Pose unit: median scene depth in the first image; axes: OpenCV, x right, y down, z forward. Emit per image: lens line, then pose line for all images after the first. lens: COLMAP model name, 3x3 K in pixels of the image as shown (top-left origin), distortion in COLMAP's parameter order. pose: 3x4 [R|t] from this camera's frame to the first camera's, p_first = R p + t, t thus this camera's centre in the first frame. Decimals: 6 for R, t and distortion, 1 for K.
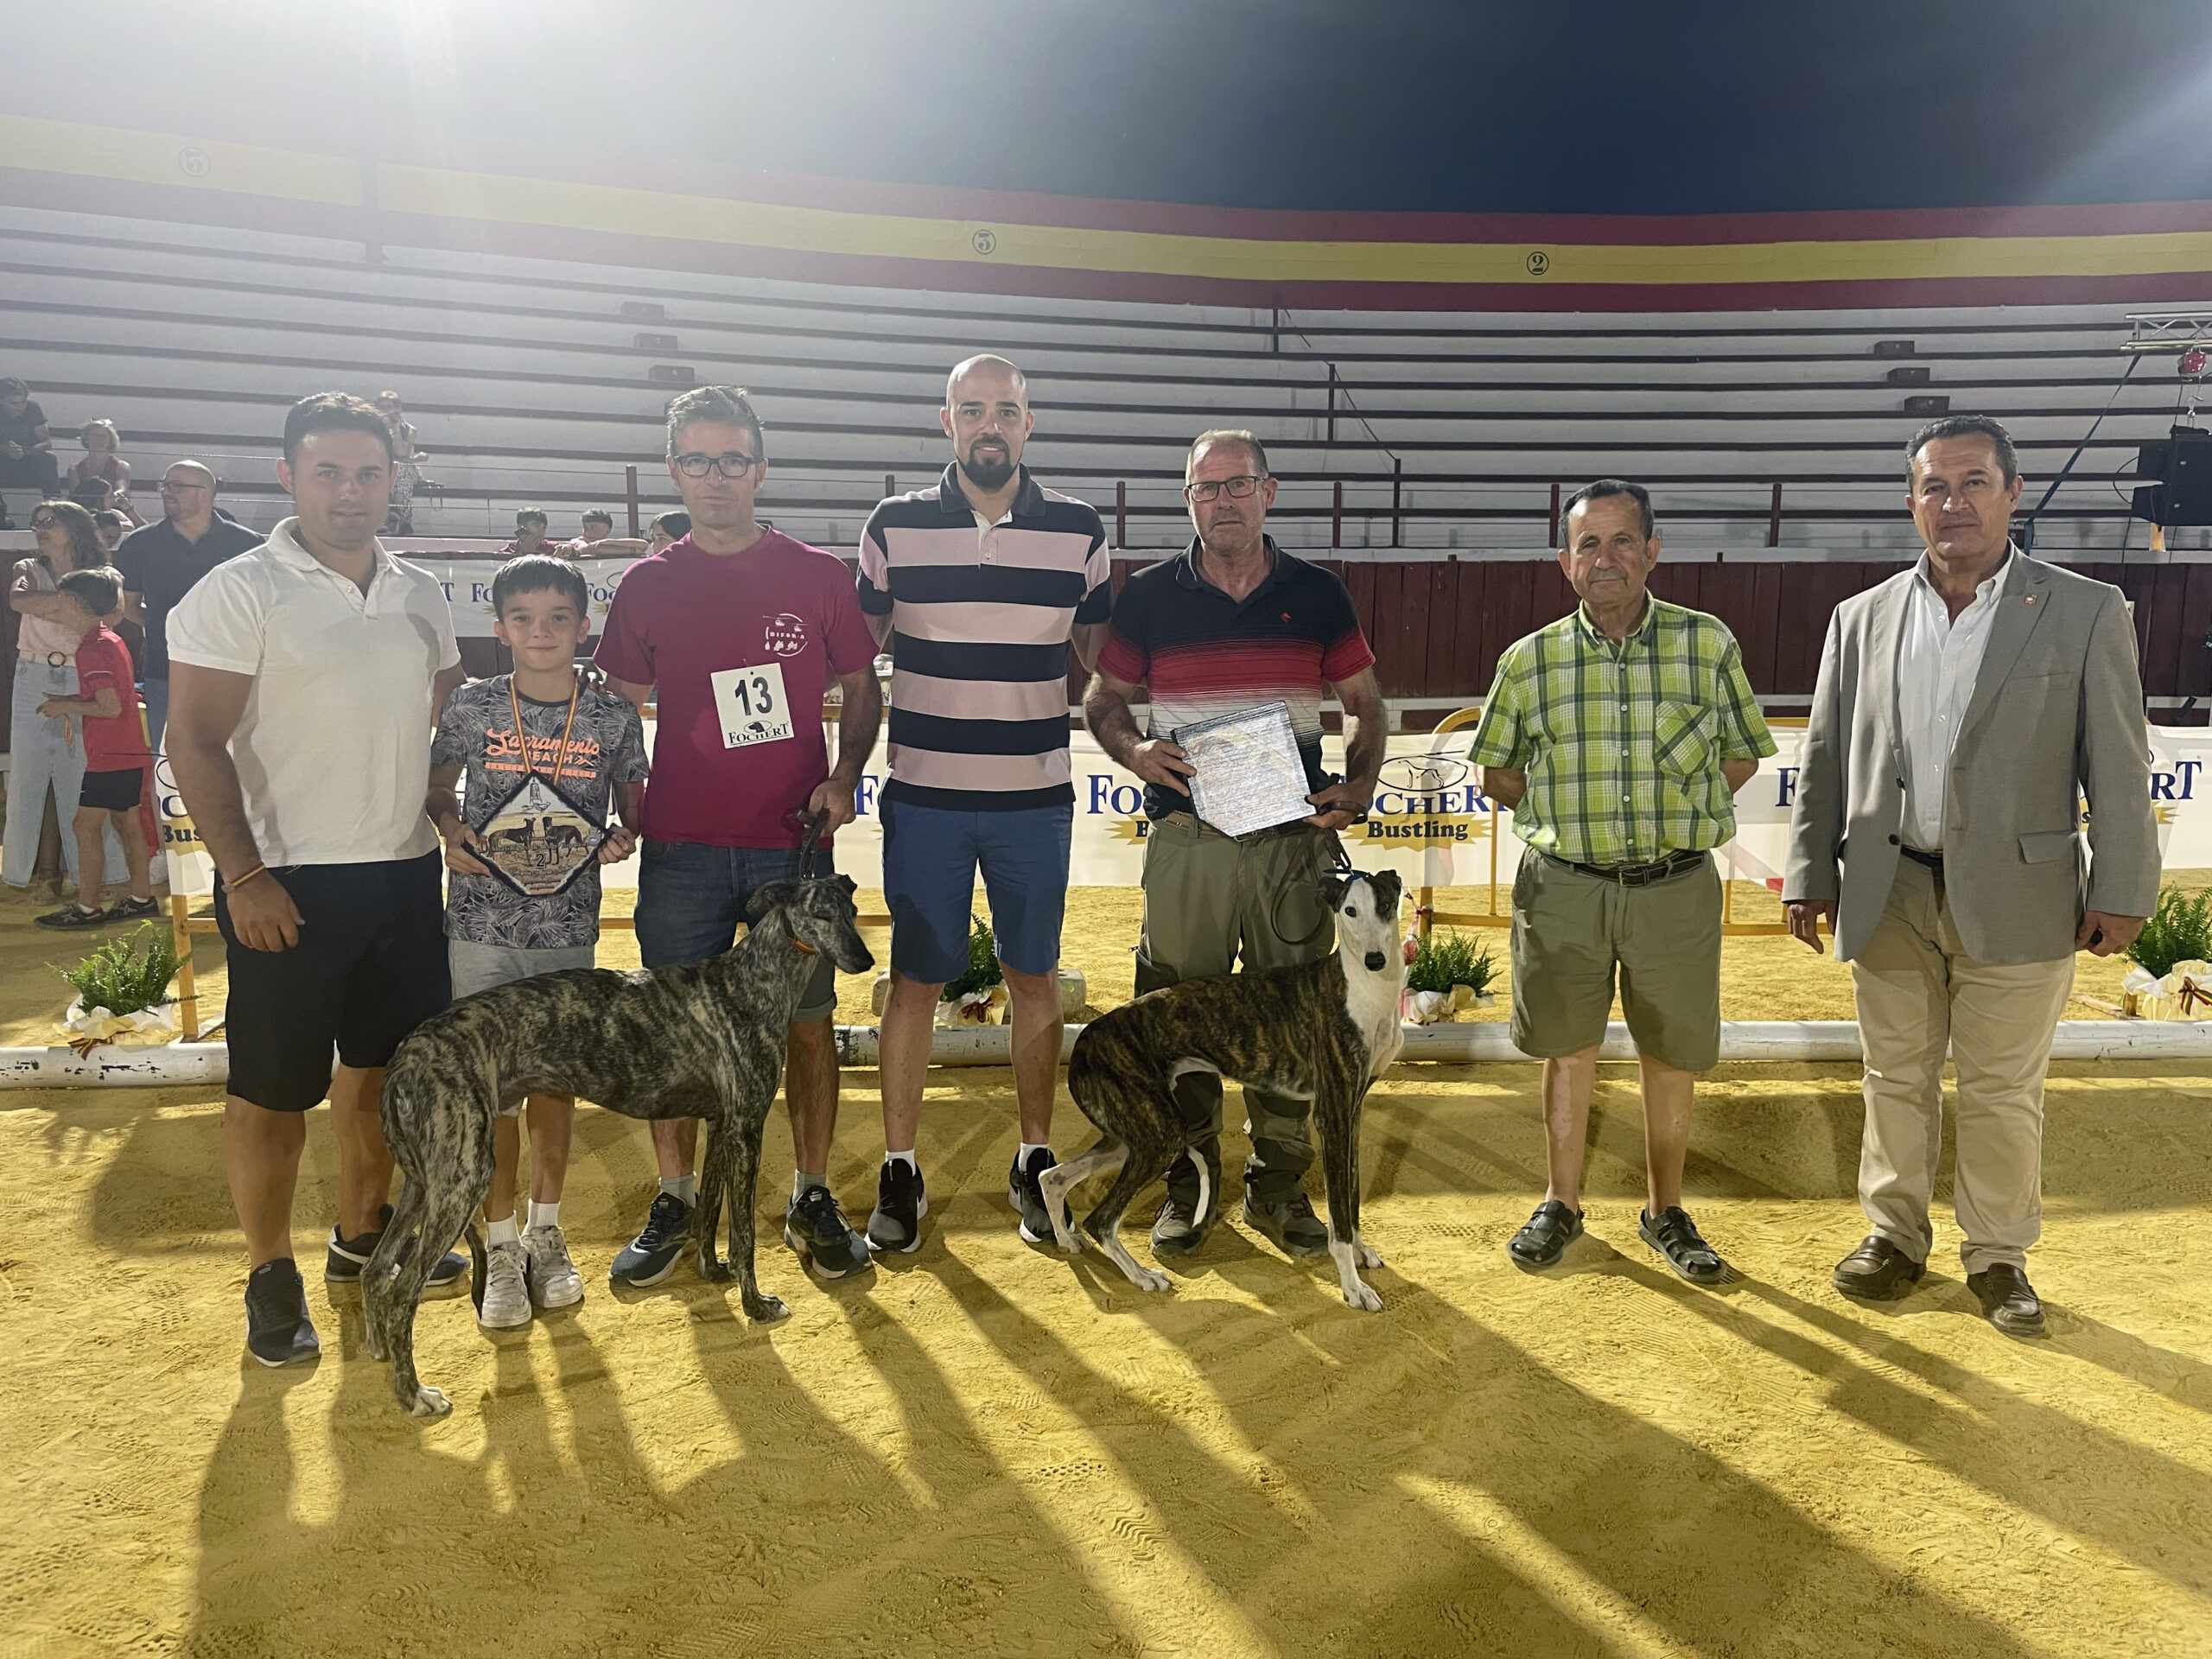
lens RADIAL K [[1833.5, 0, 1126.7], [0, 1833.5, 796.1], [0, 0, 1]] dist [0.094313, -0.134873]
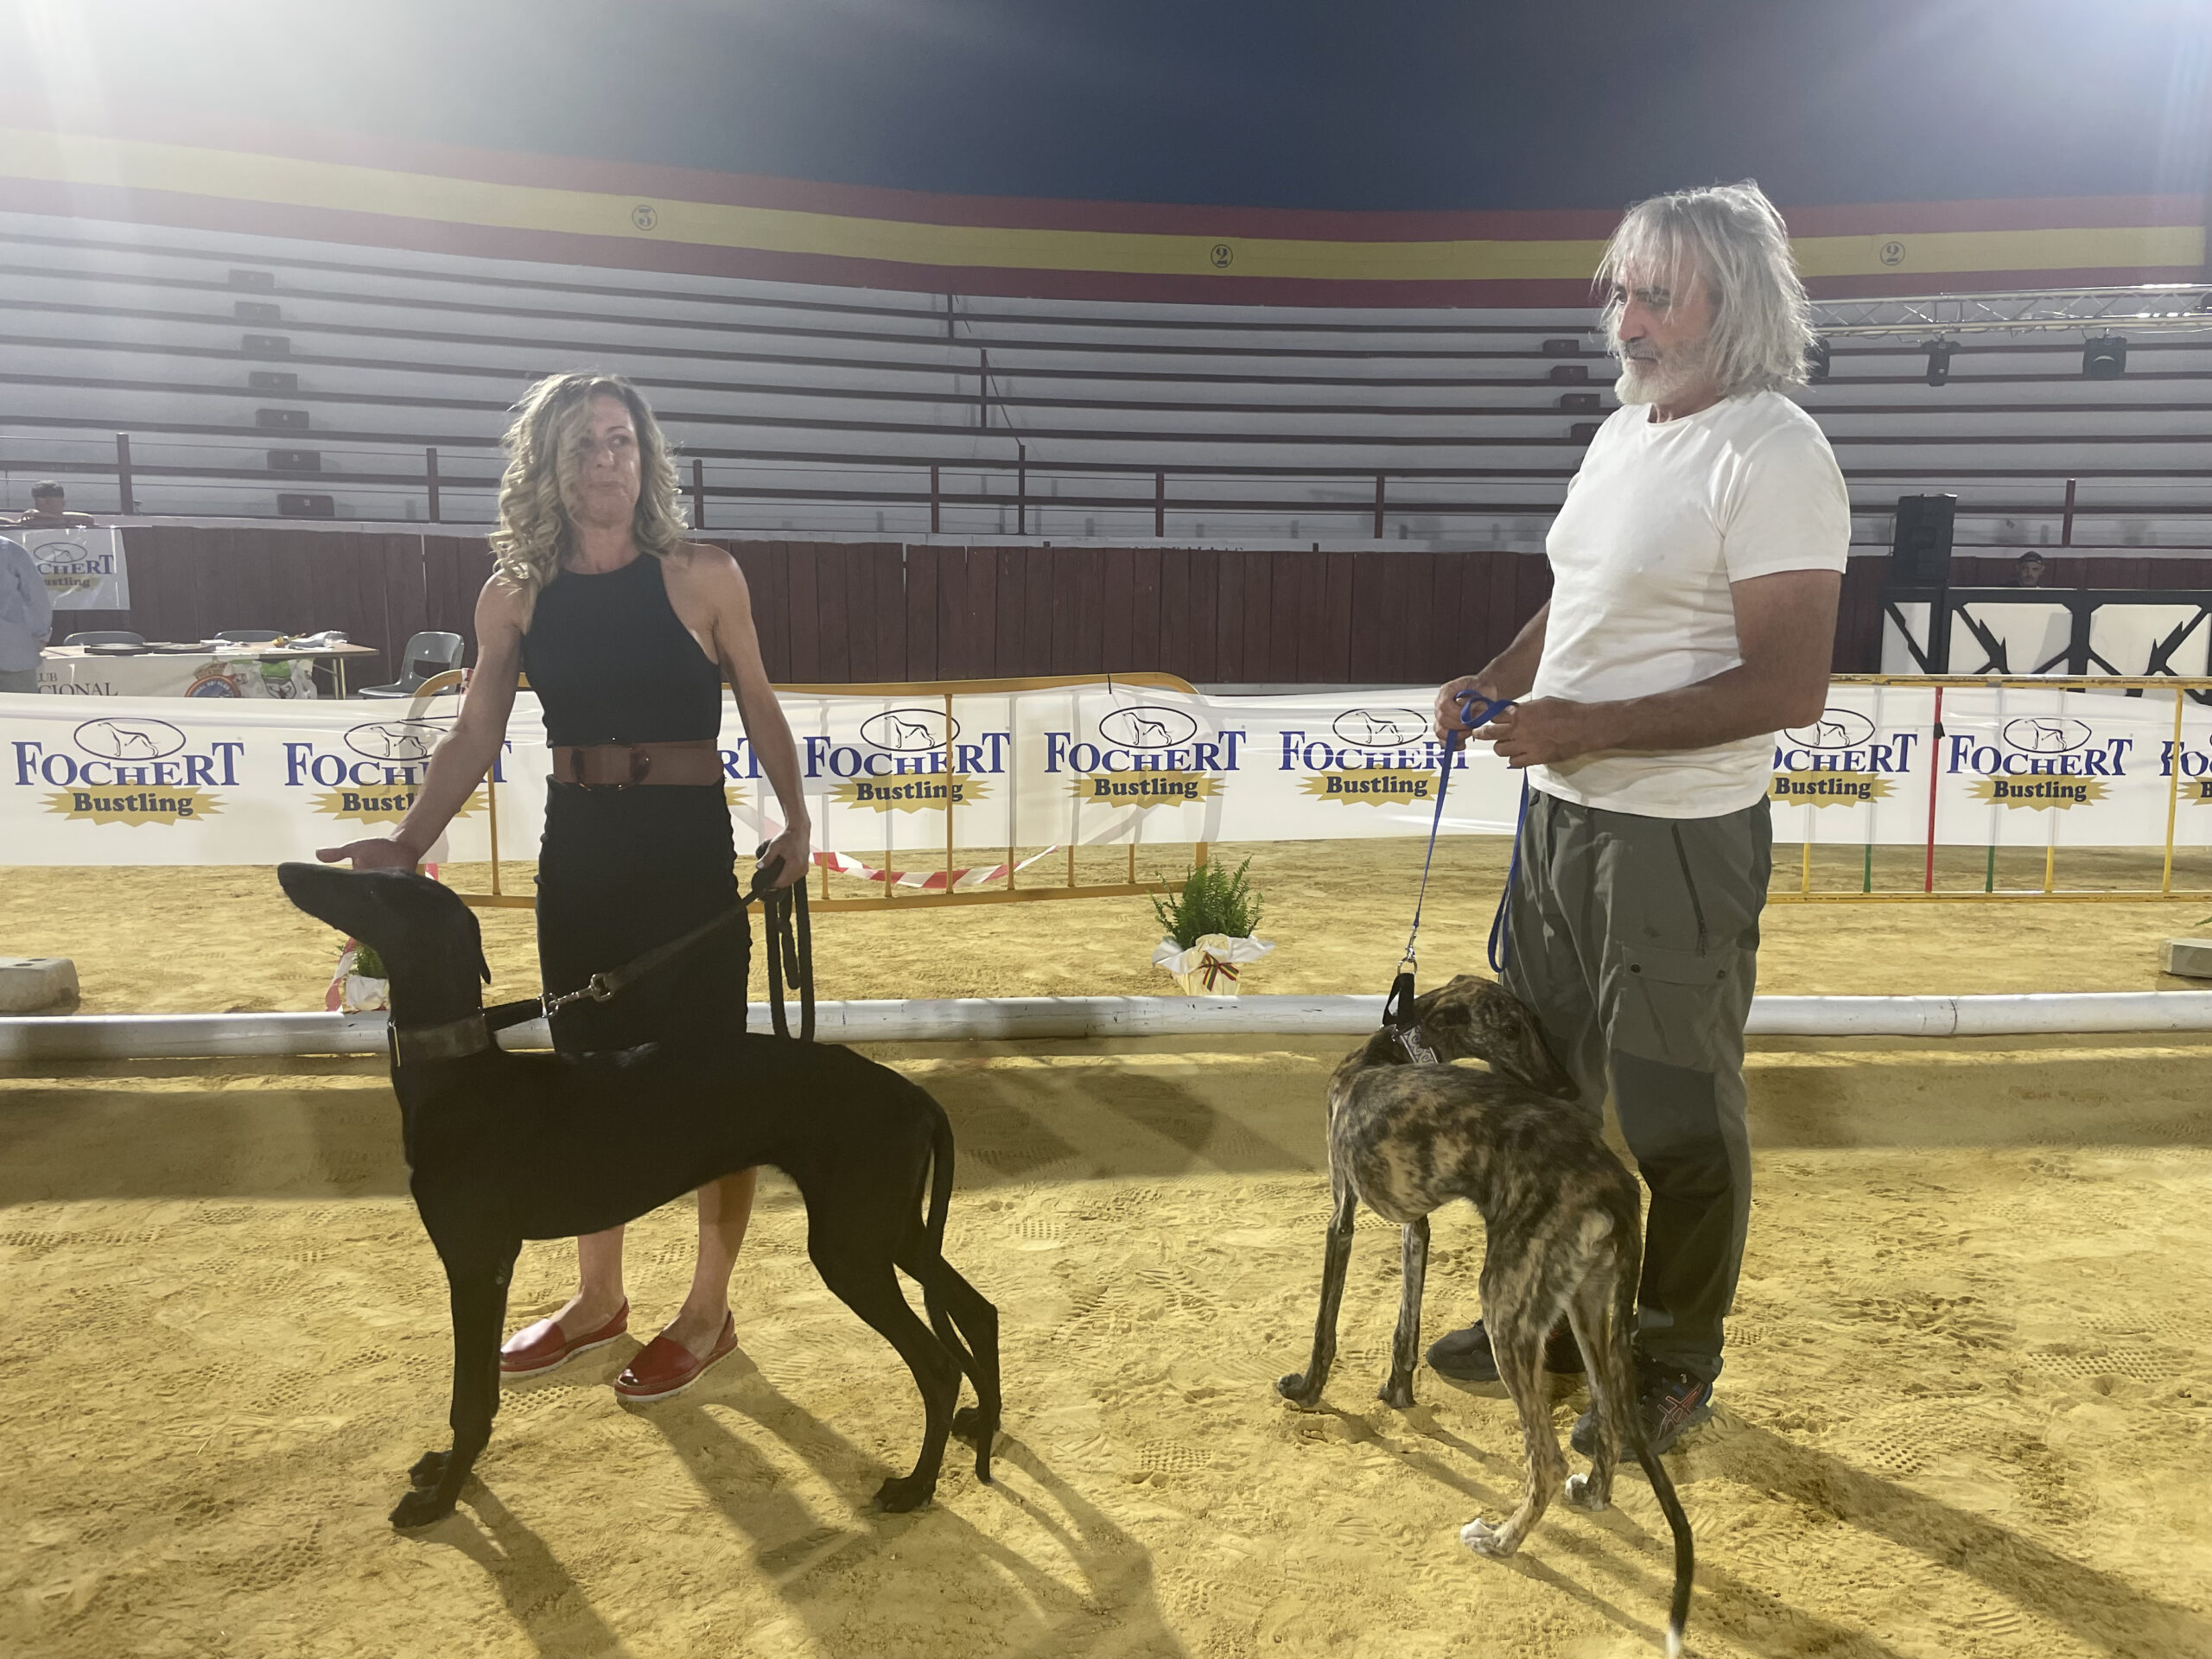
lens RADIAL K [[1833.5, 0, 1141.1], [0, 1833.5, 784.9], [0, 0, 1]] dist [0.094313, -0.134873]
pose [[0.997381, -0.000793, 0.072324, 0.156746], [0.001187, 0.999985, -0.005396, 0.005063], [-0.072318, 0.005468, 0.997367, 0.014403]]
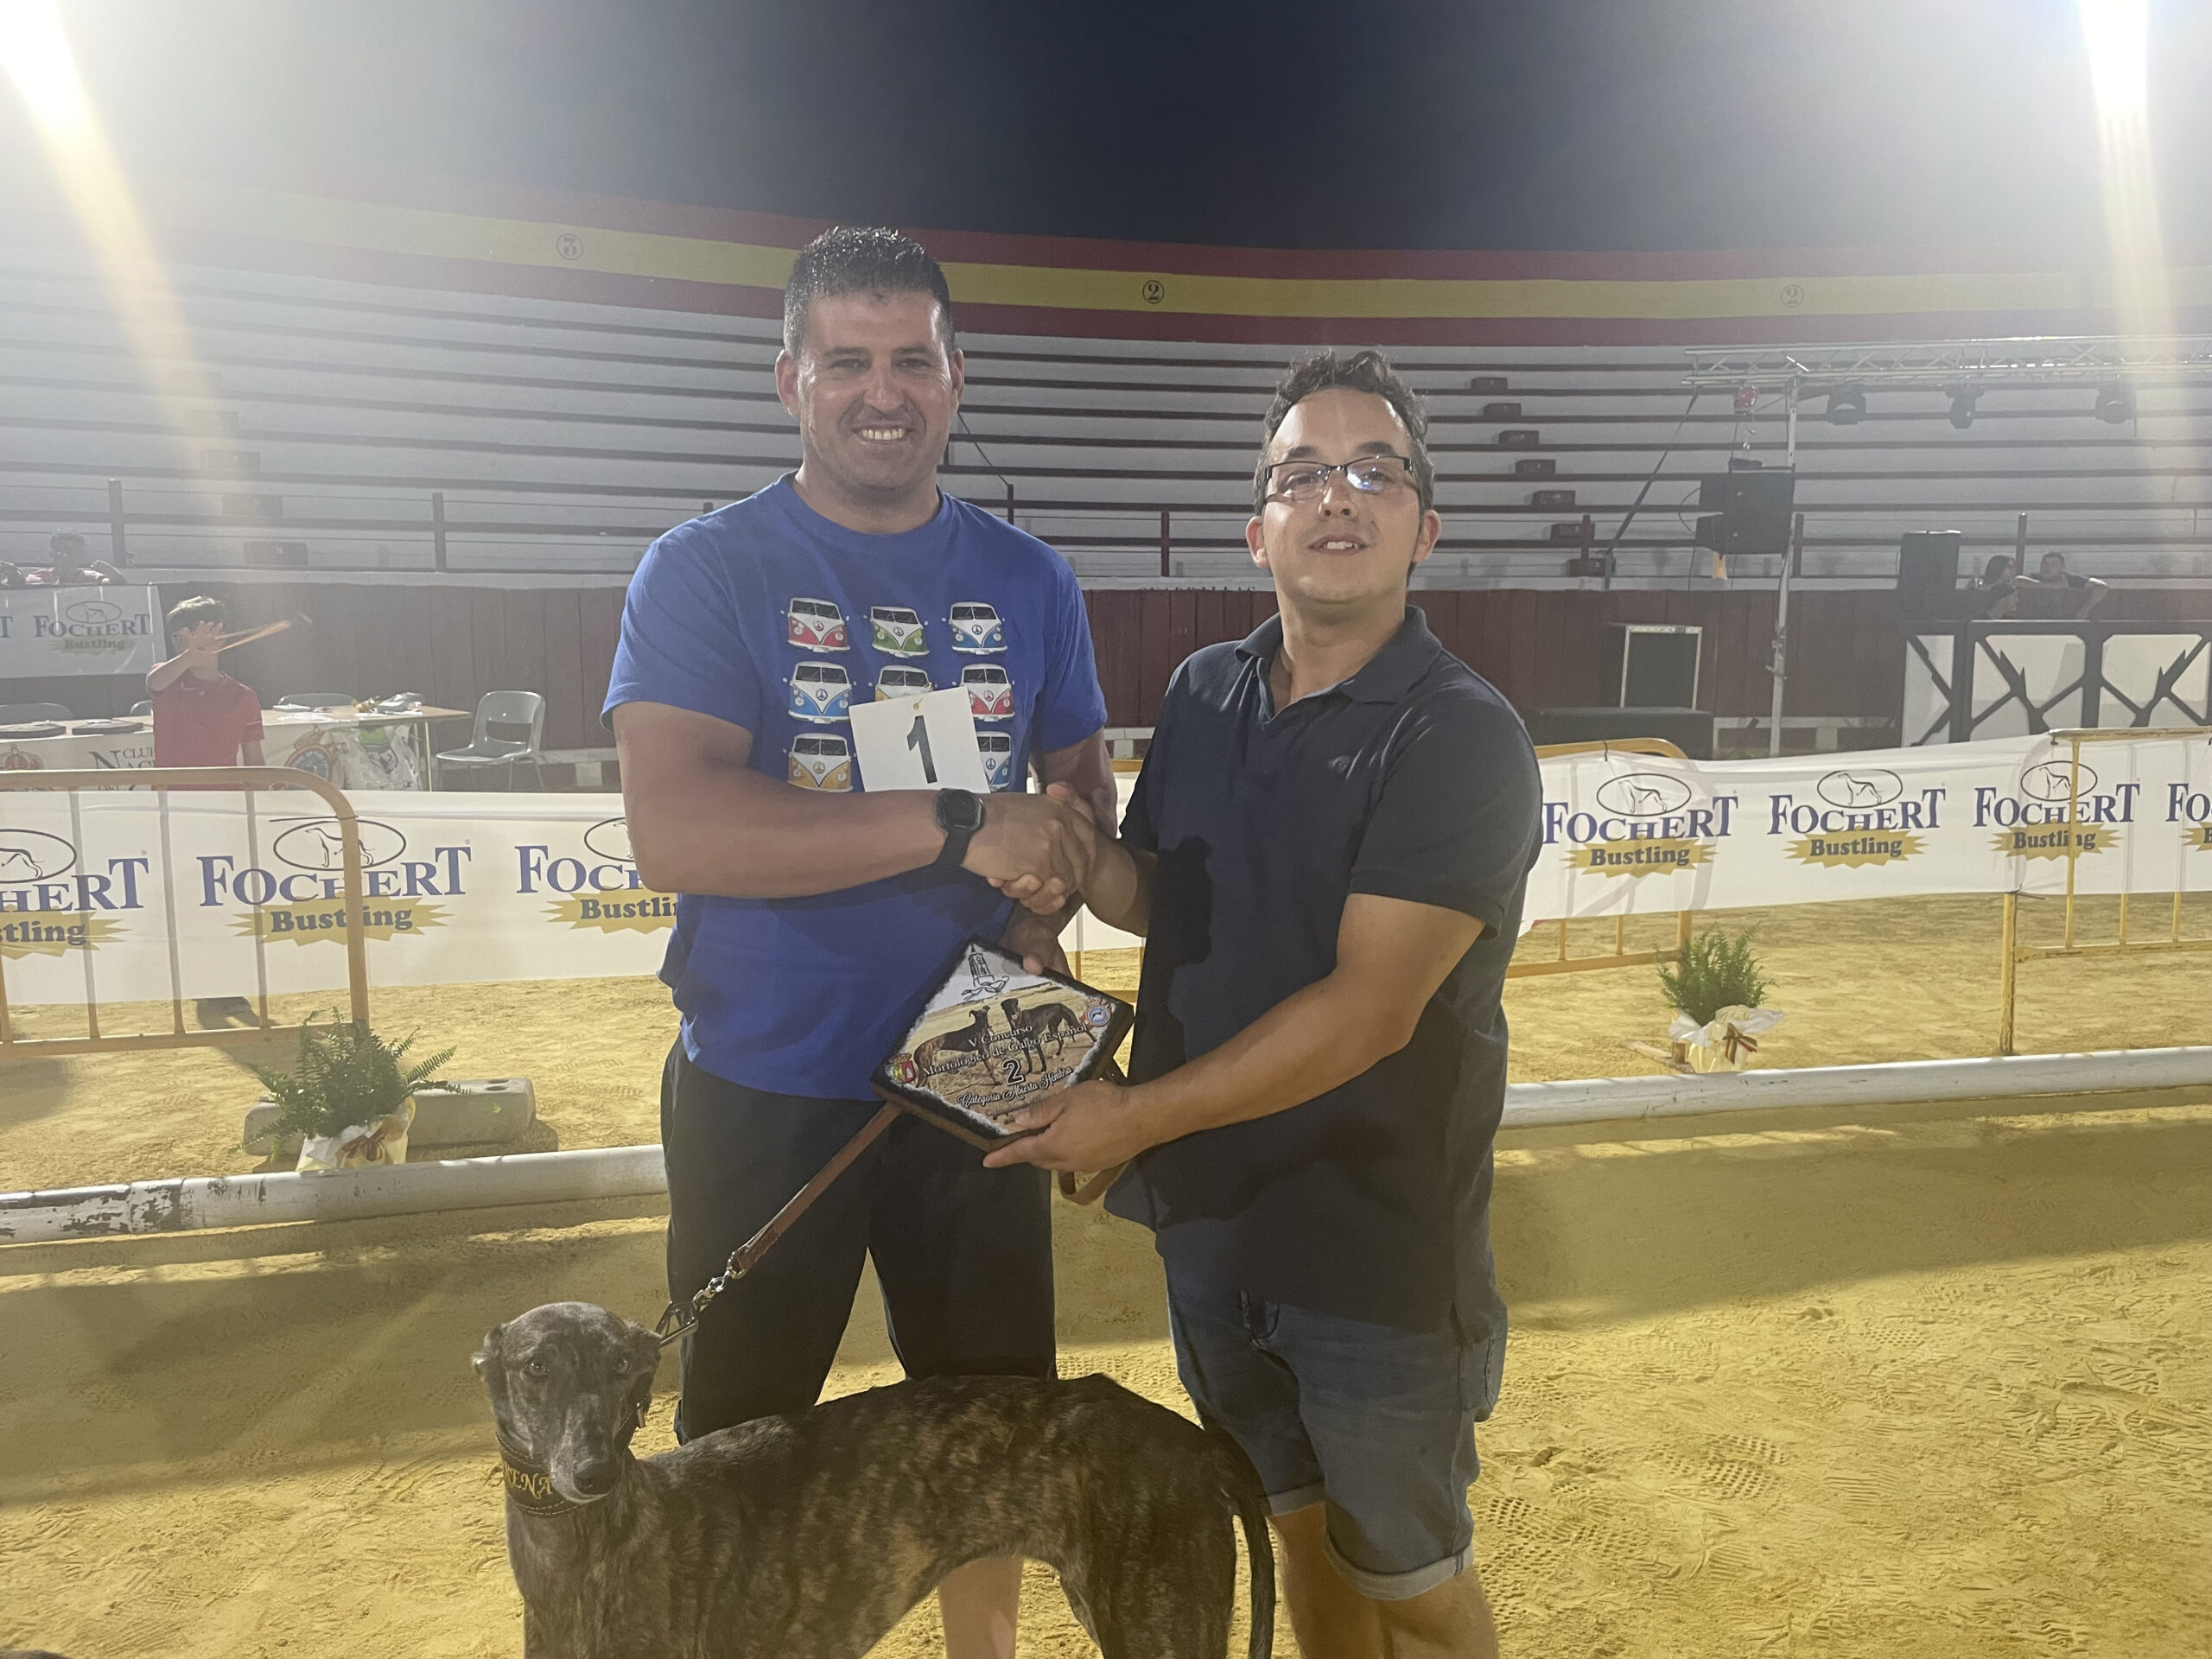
lens RADIAL K [[1833.5, 0, 1159.4], [0, 1833.5, 784.8], [0, 0, 1]] dist [0.094313, -0.134873]
pose [[0.980138, -0.023668, 0.196901, 0.033237], [0.027751, 0.999453, -0.018002, -0.005470], [-0.196367, 0.023108, 0.980258, 0.042376]]
